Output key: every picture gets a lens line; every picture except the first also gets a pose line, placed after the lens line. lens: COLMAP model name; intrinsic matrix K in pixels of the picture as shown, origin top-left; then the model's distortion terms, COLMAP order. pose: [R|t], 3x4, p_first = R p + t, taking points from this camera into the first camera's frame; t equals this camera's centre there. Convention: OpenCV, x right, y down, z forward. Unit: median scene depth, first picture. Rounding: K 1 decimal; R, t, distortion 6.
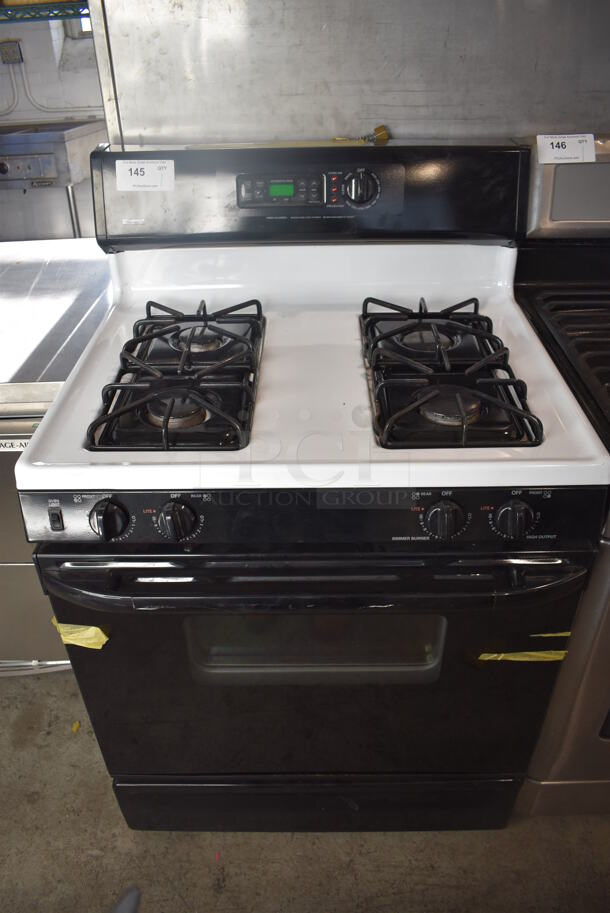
lens RADIAL K [[708.9, 0, 305.0], [0, 708.9, 456.5], [0, 0, 1]] dist [-0.093056, 0.012568]
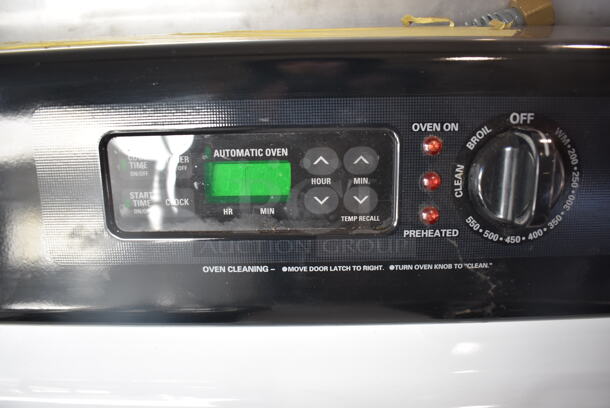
lens RADIAL K [[473.6, 0, 305.8], [0, 473.6, 164.1], [0, 0, 1]] dist [-0.093056, 0.012568]
pose [[0.999738, -0.002457, 0.022773, -0.014767], [0.006793, 0.981304, -0.192345, -0.343685], [-0.021874, 0.192449, 0.981063, 0.788962]]
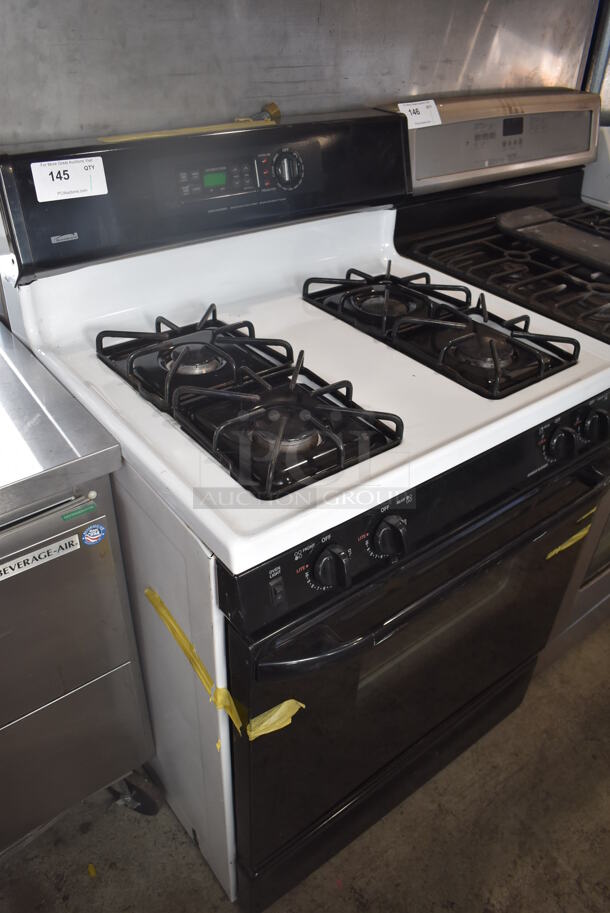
lens RADIAL K [[708.9, 0, 305.0], [0, 708.9, 456.5], [0, 0, 1]] dist [-0.093056, 0.012568]
pose [[0.777690, -0.318822, 0.541804, -0.541373], [0.309104, 0.944404, 0.112050, -0.105353], [-0.547406, 0.080334, 0.833003, 0.208620]]
